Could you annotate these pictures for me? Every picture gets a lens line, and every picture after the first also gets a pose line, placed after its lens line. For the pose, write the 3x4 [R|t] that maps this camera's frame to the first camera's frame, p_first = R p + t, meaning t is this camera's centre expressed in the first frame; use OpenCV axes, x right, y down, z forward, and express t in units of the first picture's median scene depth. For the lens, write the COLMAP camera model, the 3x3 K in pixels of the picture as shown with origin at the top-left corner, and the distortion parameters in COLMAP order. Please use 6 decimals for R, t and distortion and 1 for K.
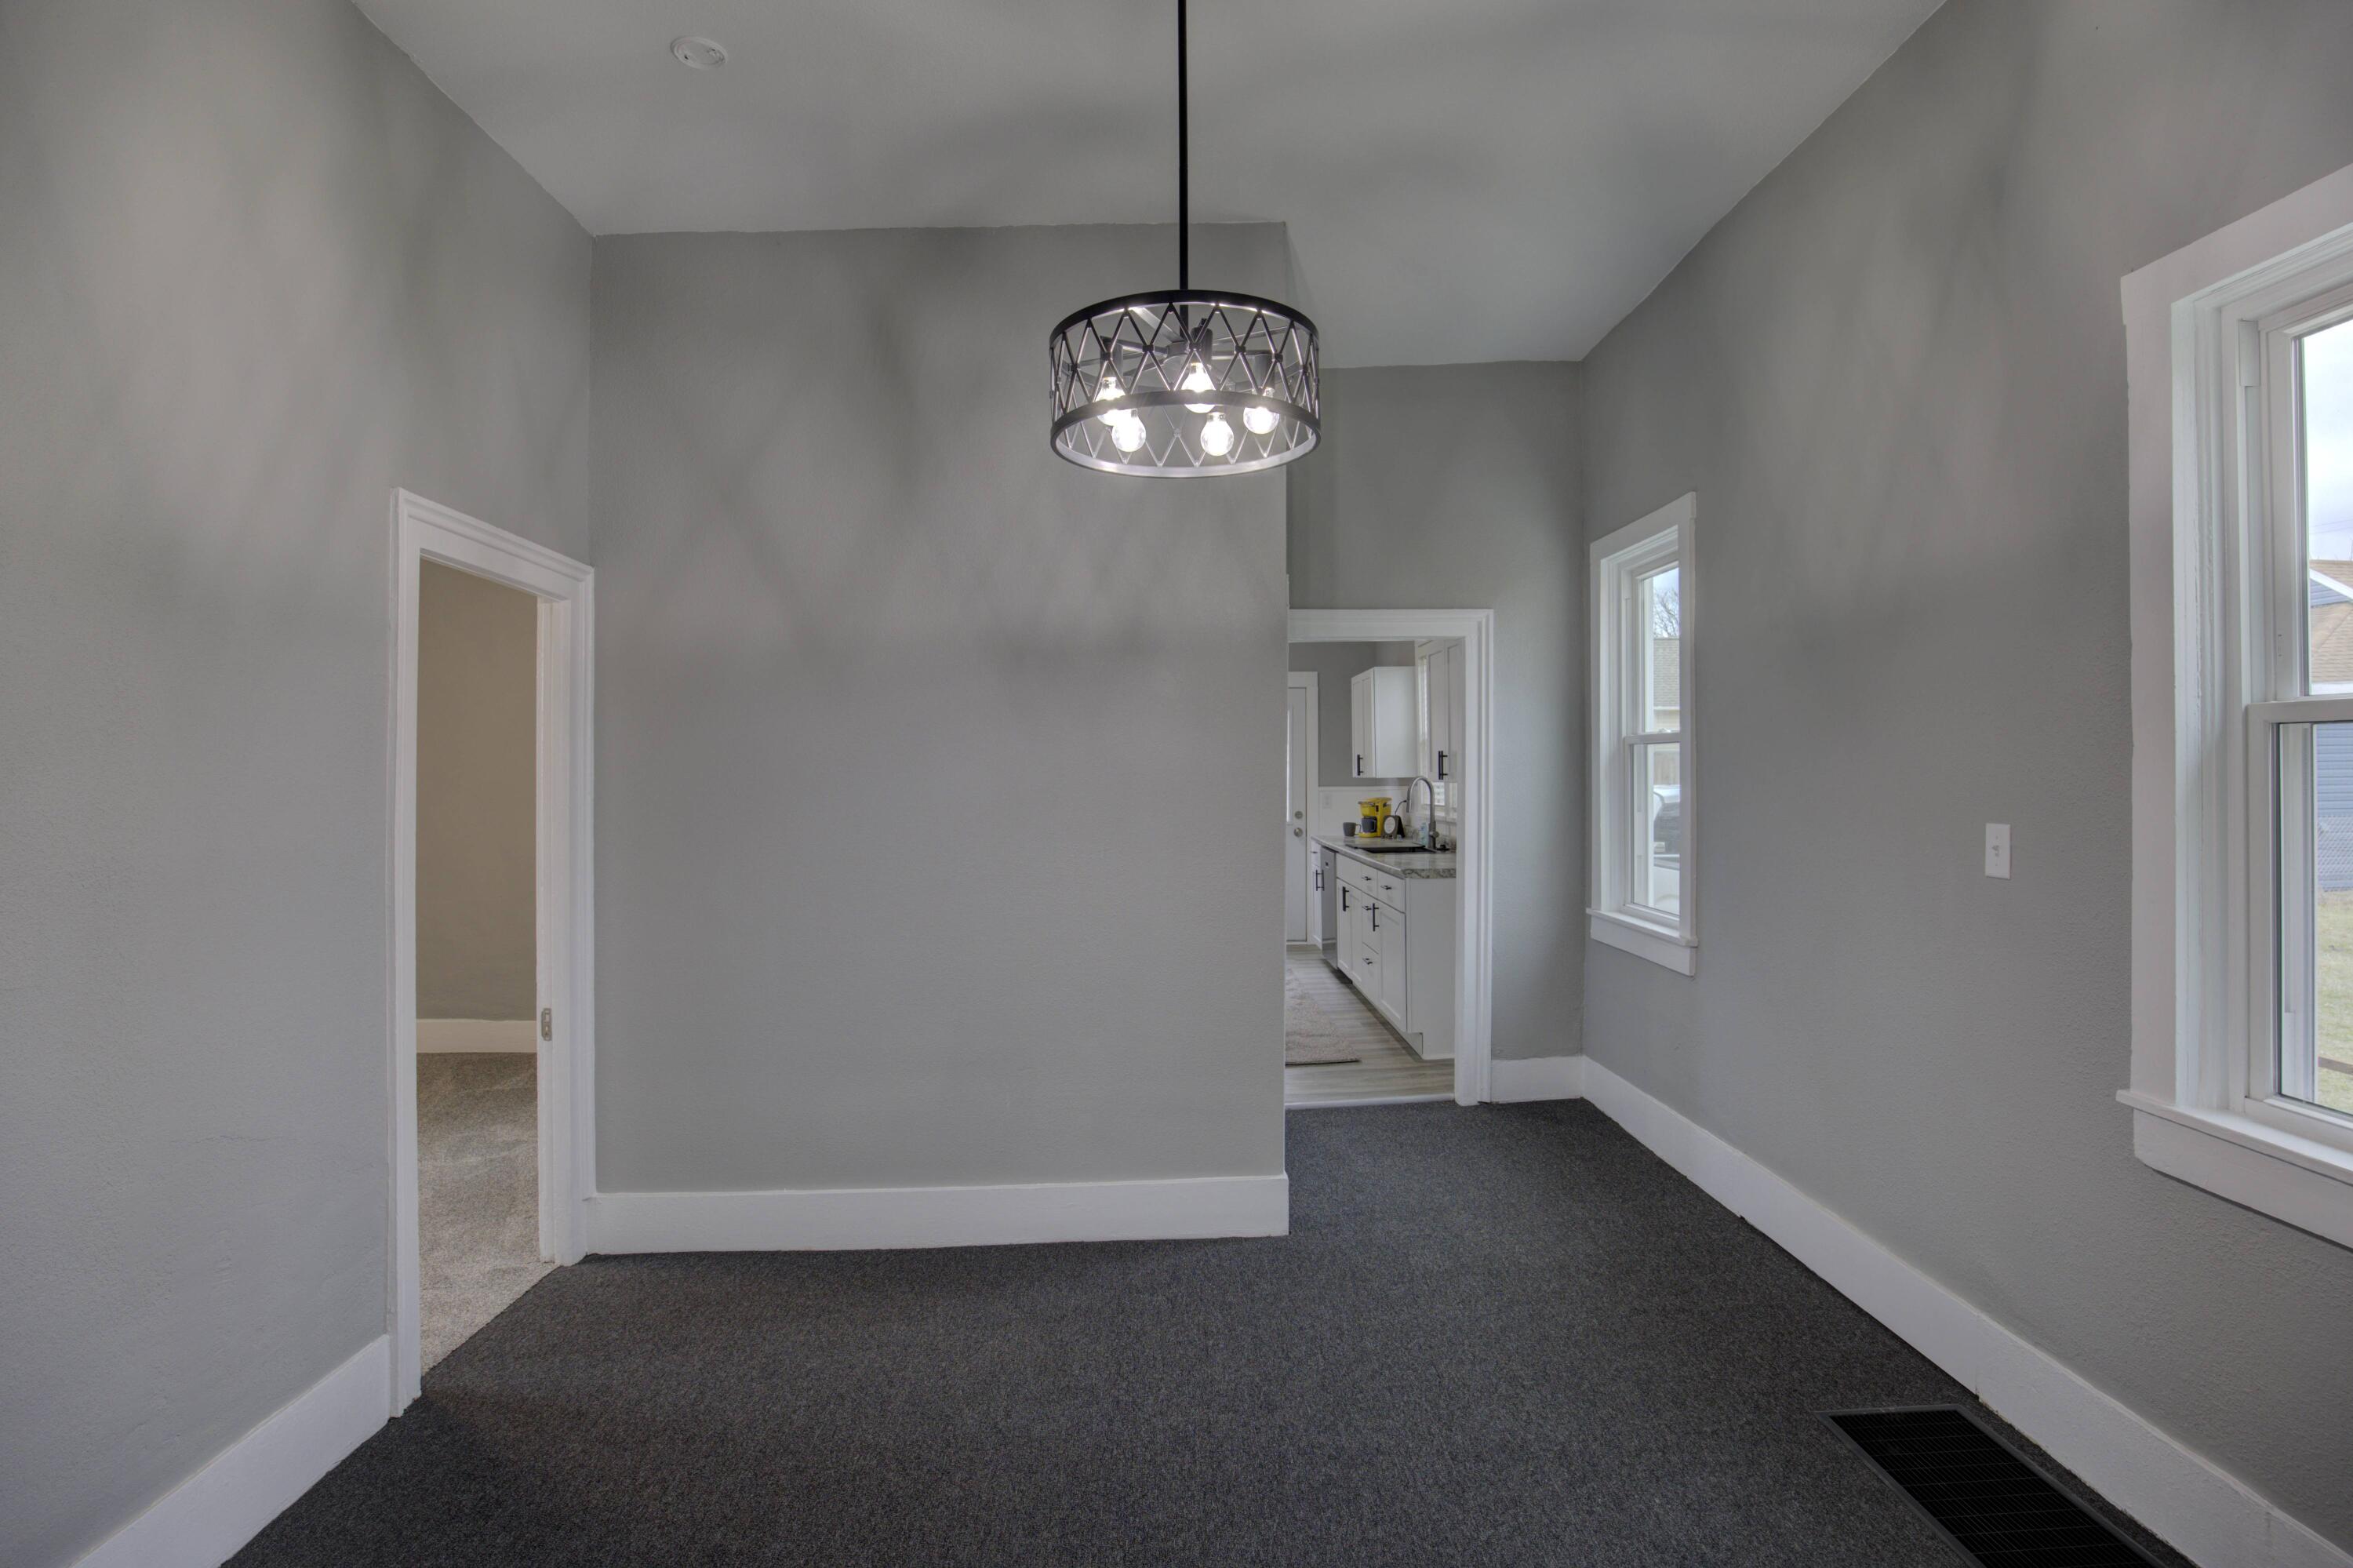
lens RADIAL K [[1165.9, 0, 1188.3], [0, 1165.9, 765.8], [0, 0, 1]] dist [-0.058835, 0.020995]
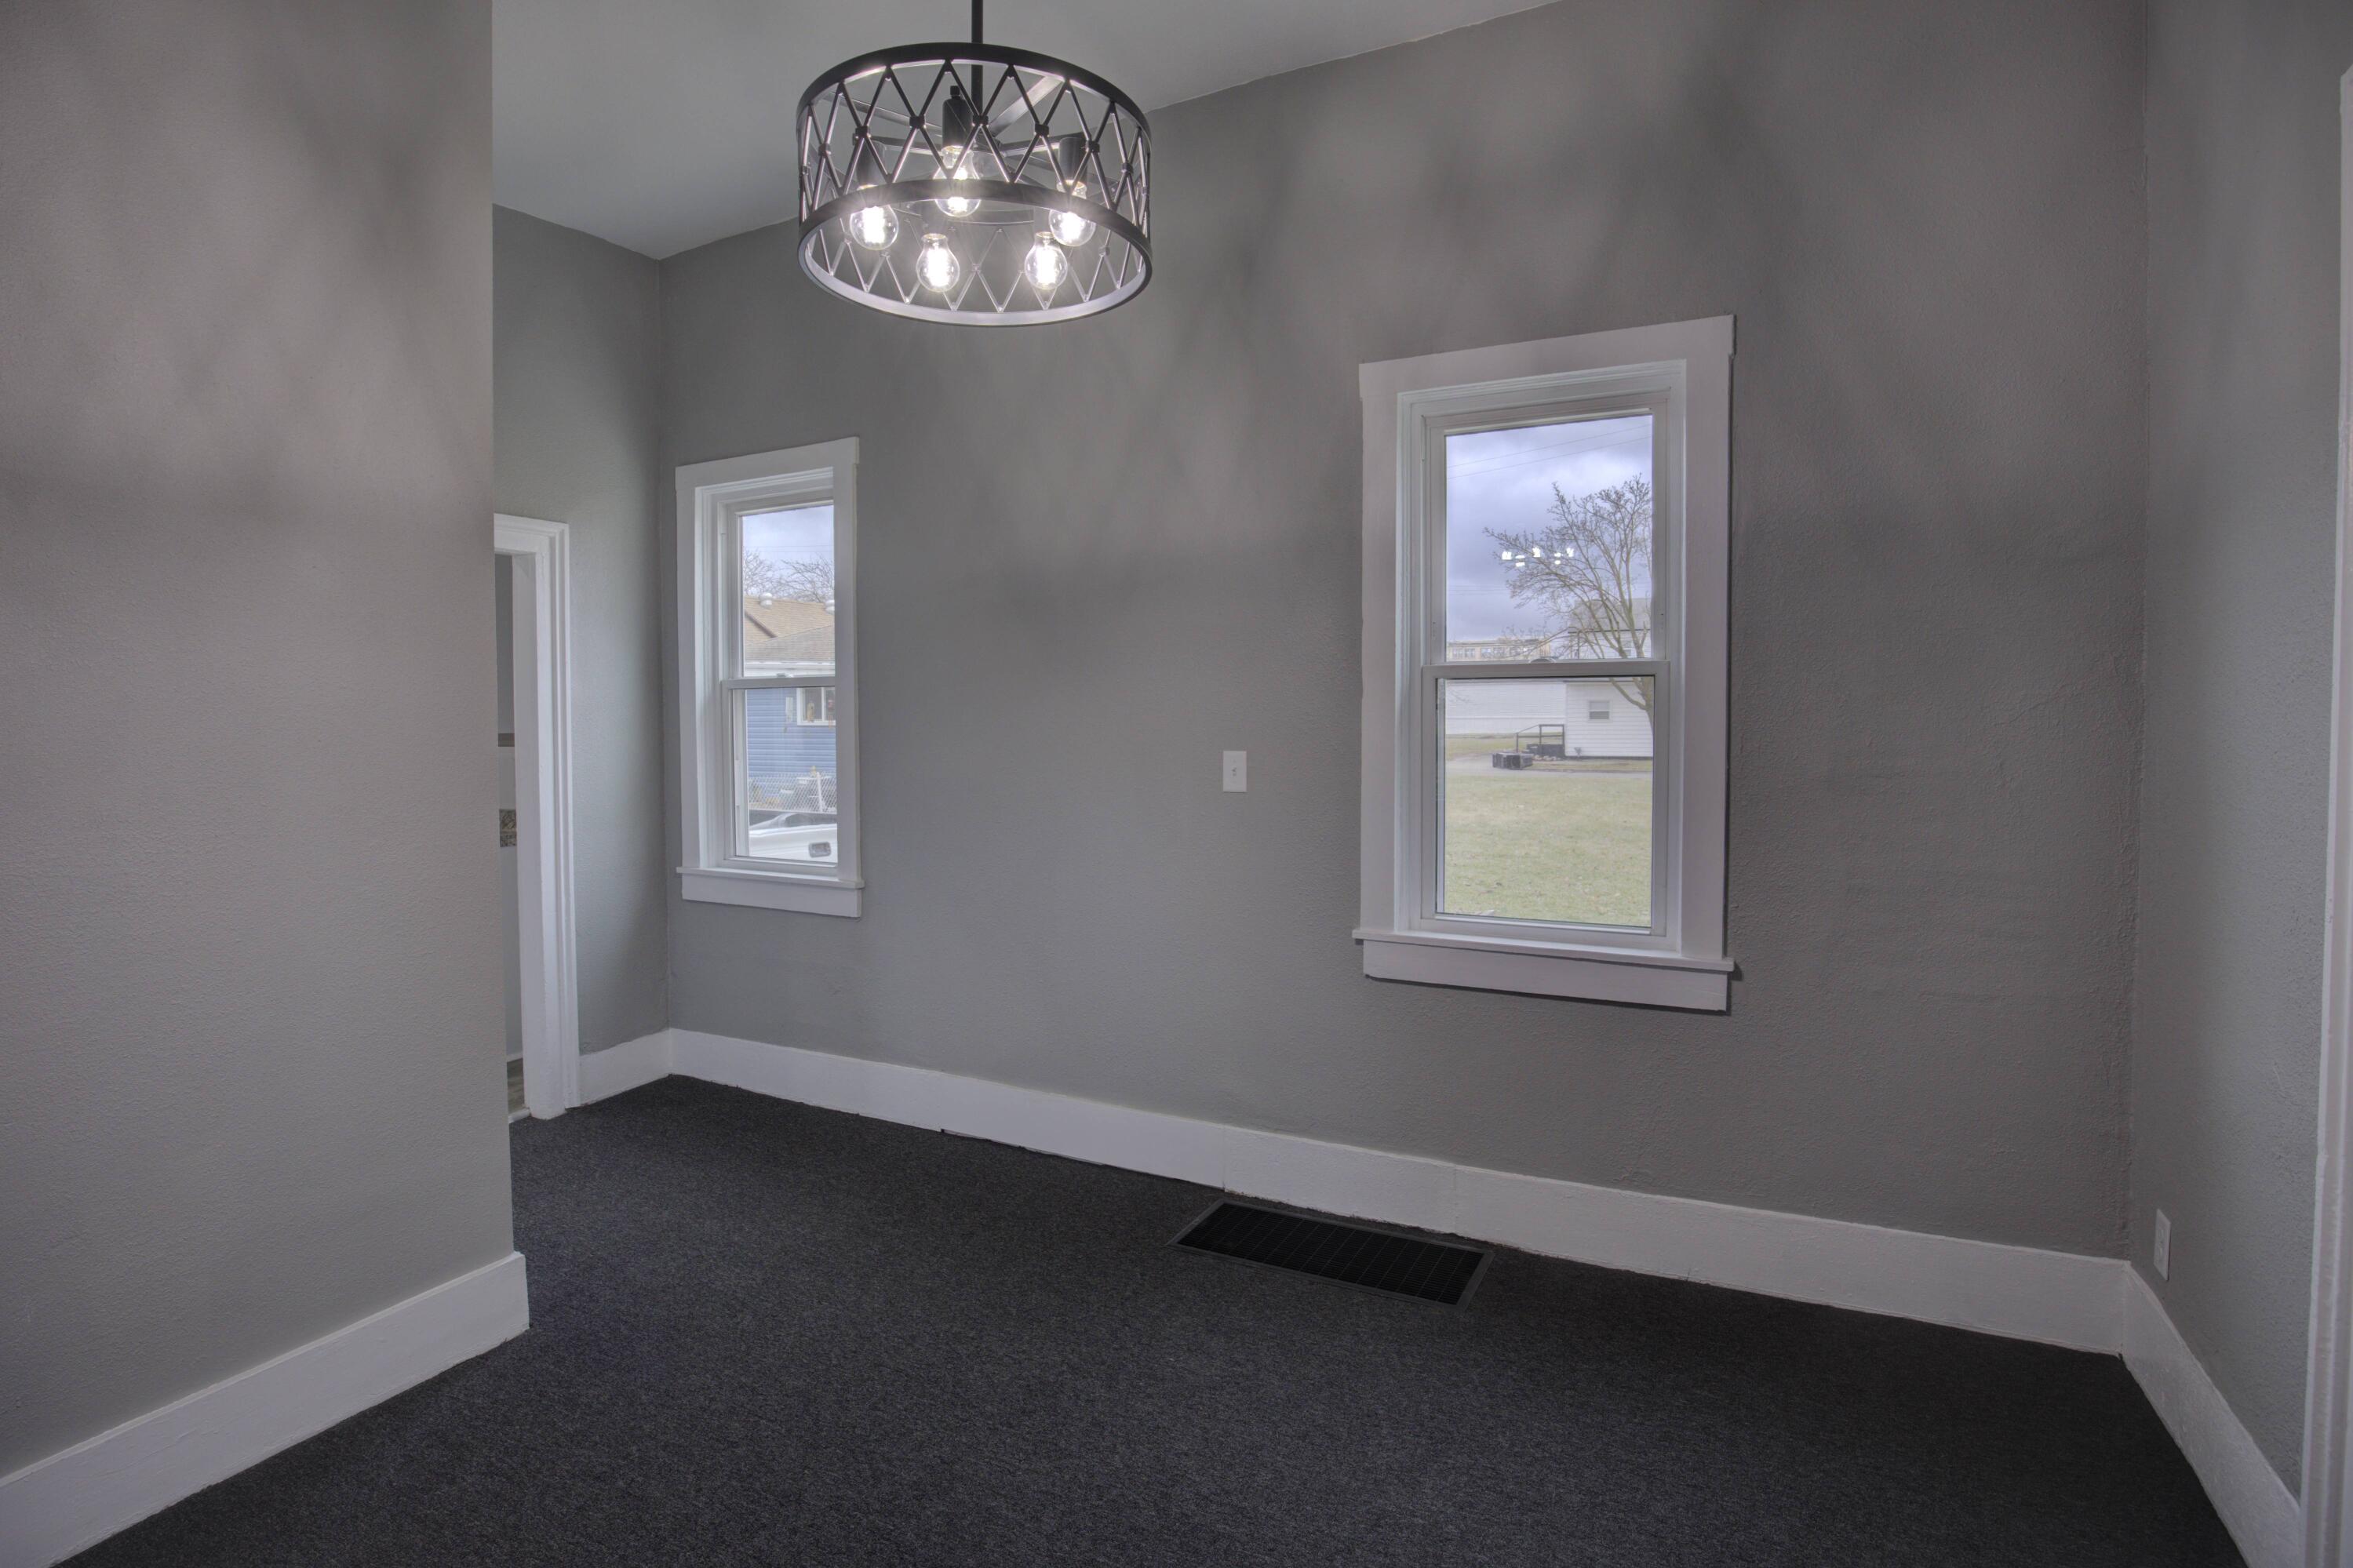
lens RADIAL K [[1165.7, 0, 1188.3], [0, 1165.7, 765.8], [0, 0, 1]] dist [-0.058835, 0.020995]
pose [[0.486530, -0.030213, 0.873141, -0.303390], [-0.000288, 0.999396, 0.034743, 0.013153], [-0.873664, -0.017155, 0.486227, 0.245424]]
